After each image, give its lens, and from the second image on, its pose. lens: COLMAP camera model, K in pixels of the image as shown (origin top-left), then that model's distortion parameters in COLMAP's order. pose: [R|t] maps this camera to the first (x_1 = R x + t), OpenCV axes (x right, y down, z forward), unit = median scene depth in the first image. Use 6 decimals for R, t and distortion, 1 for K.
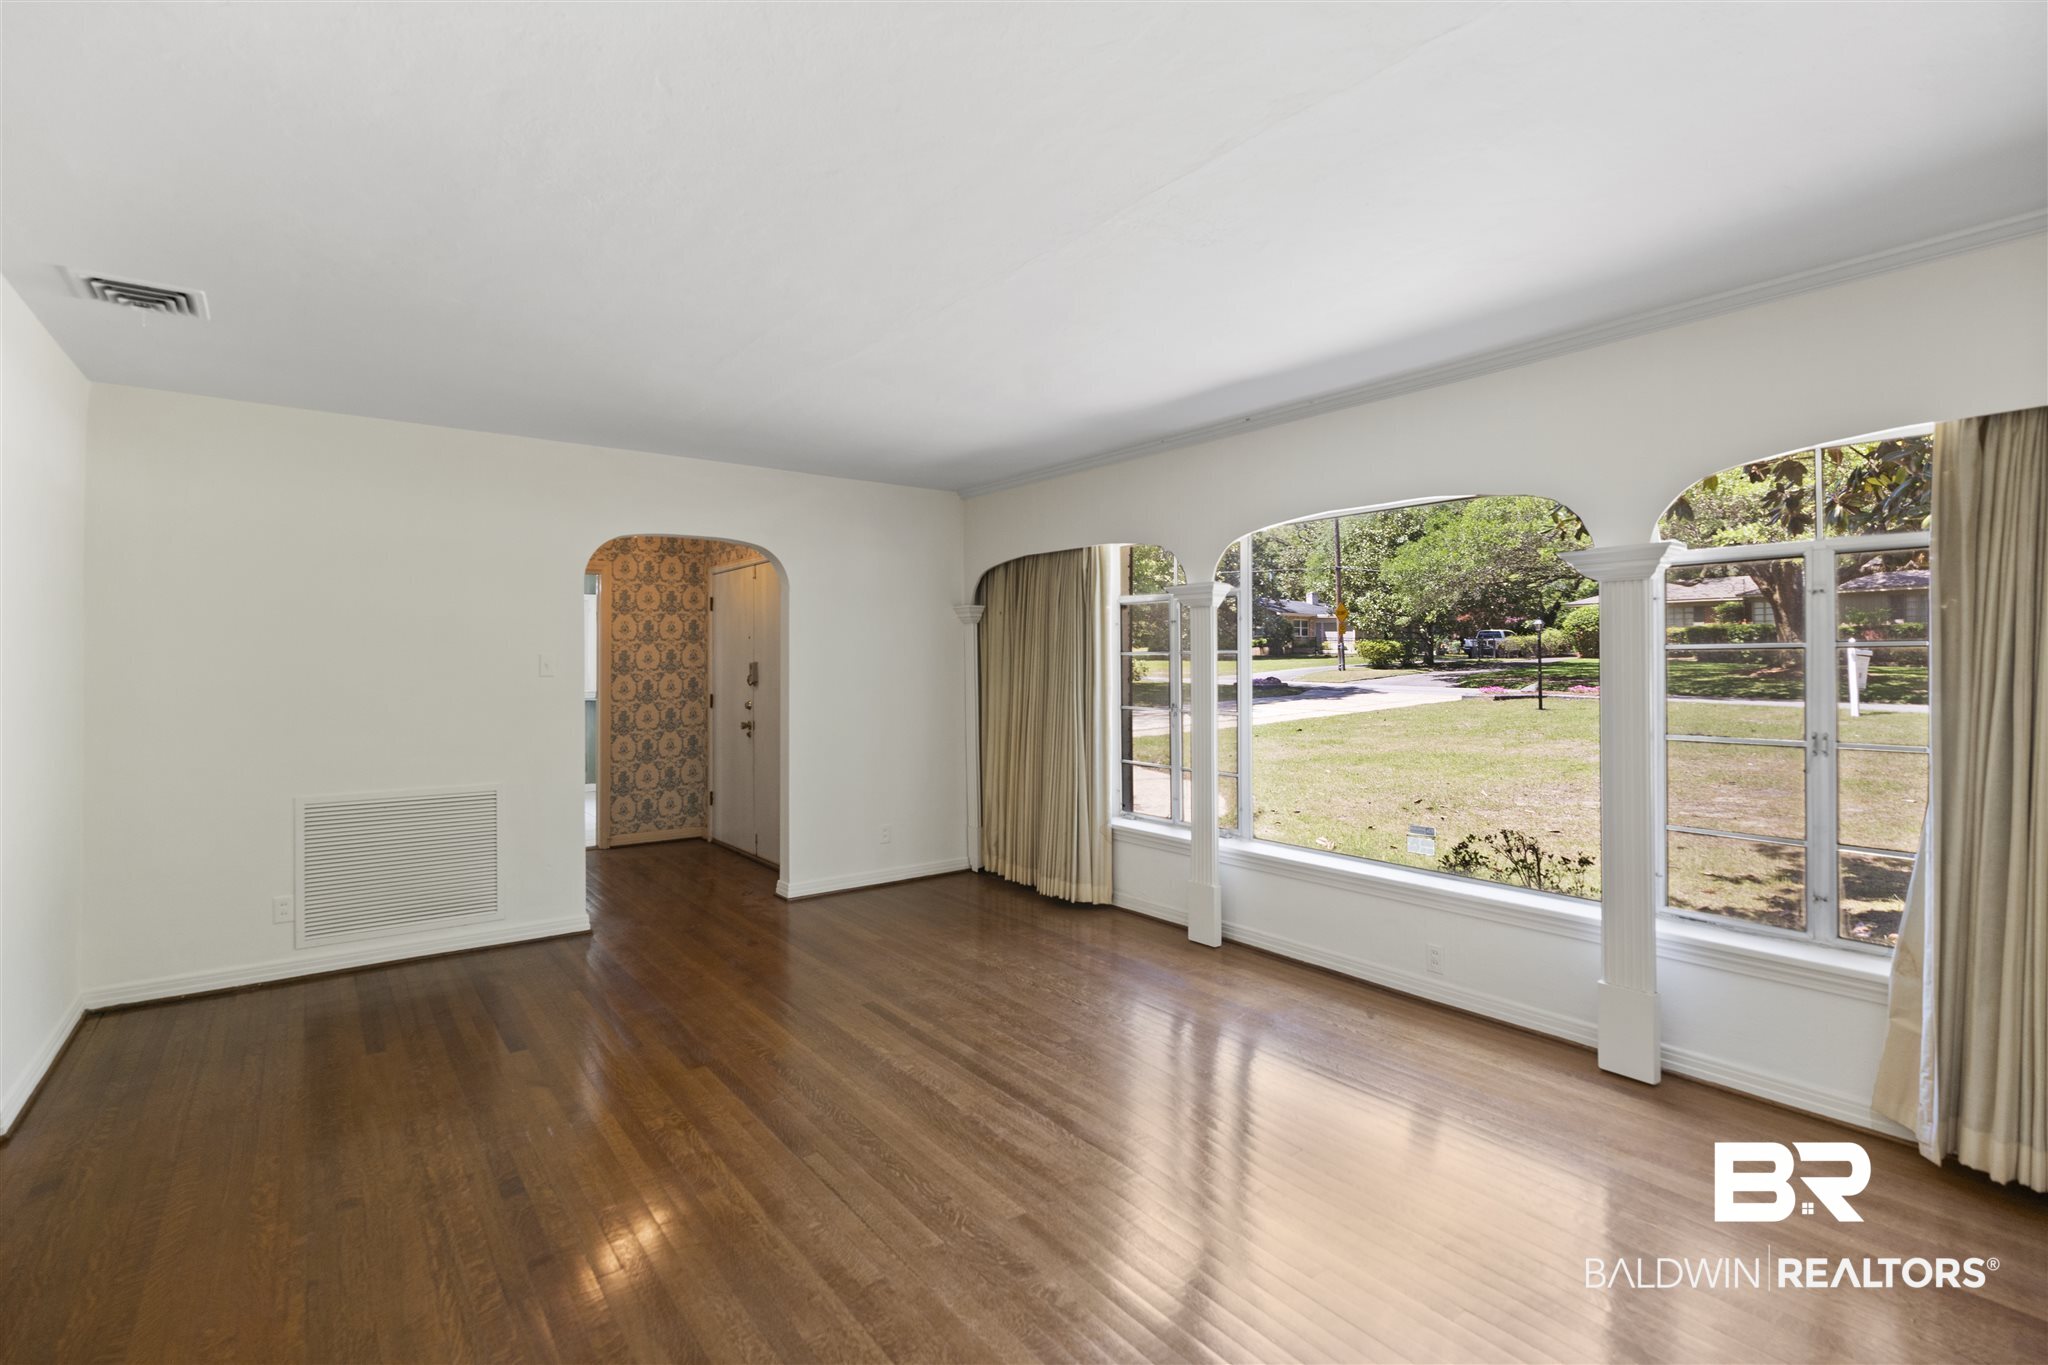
lens RADIAL K [[920.1, 0, 1026.0], [0, 920.1, 686.4], [0, 0, 1]] dist [-0.003640, 0.001041]
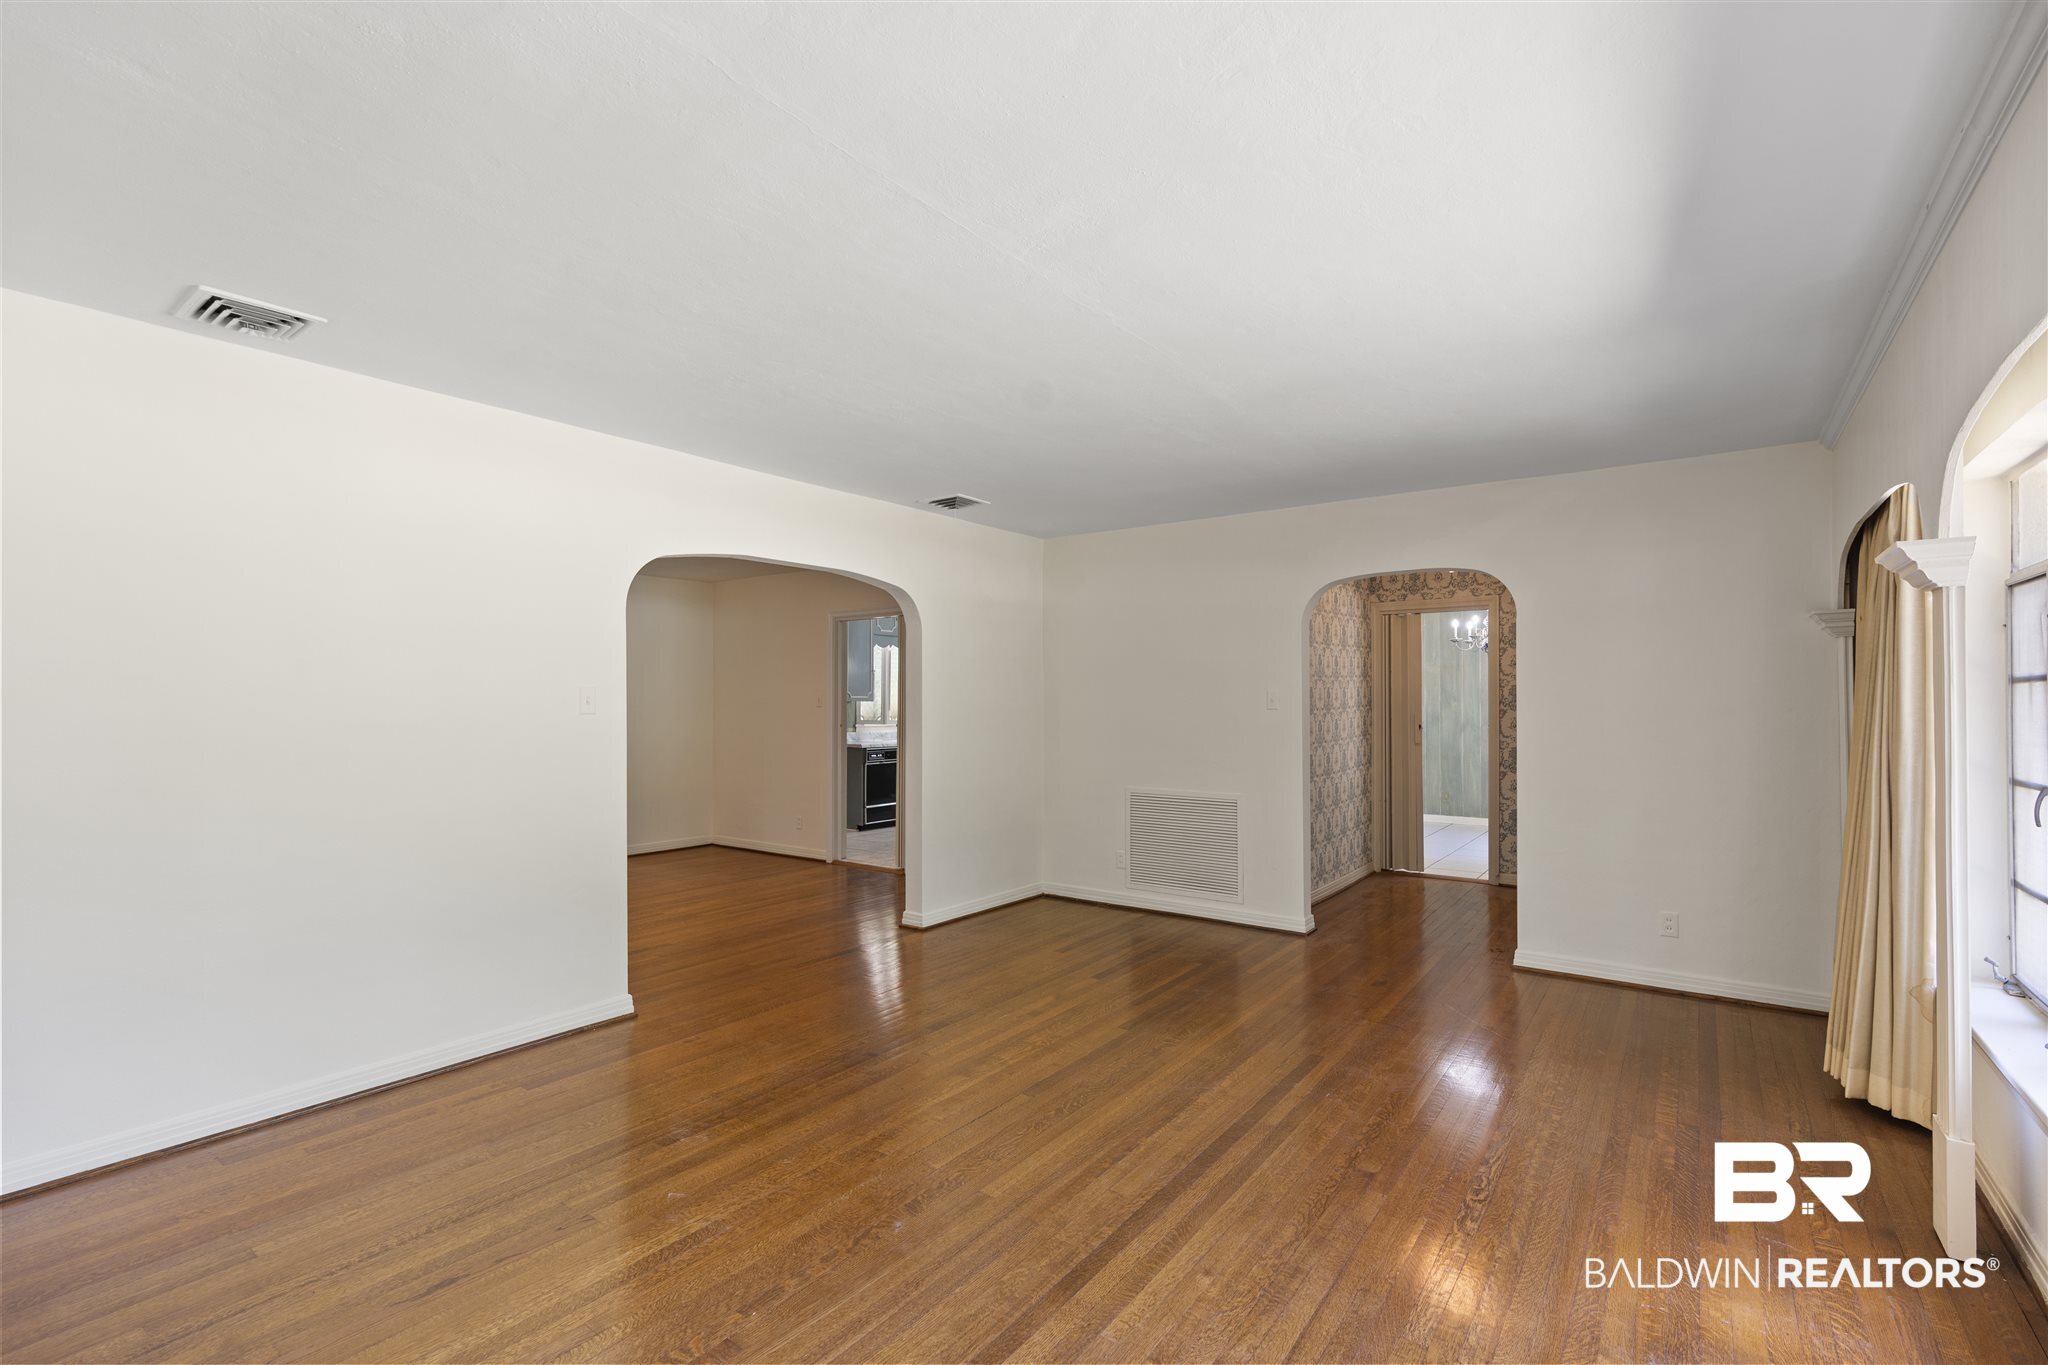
lens RADIAL K [[920.1, 0, 1033.2], [0, 920.1, 690.7], [0, 0, 1]] dist [-0.003640, 0.001041]
pose [[0.288886, -0.010668, -0.957304, 0.708219], [-0.020971, 0.999627, -0.017468, -0.009595], [0.957134, 0.025122, 0.288555, 0.471931]]
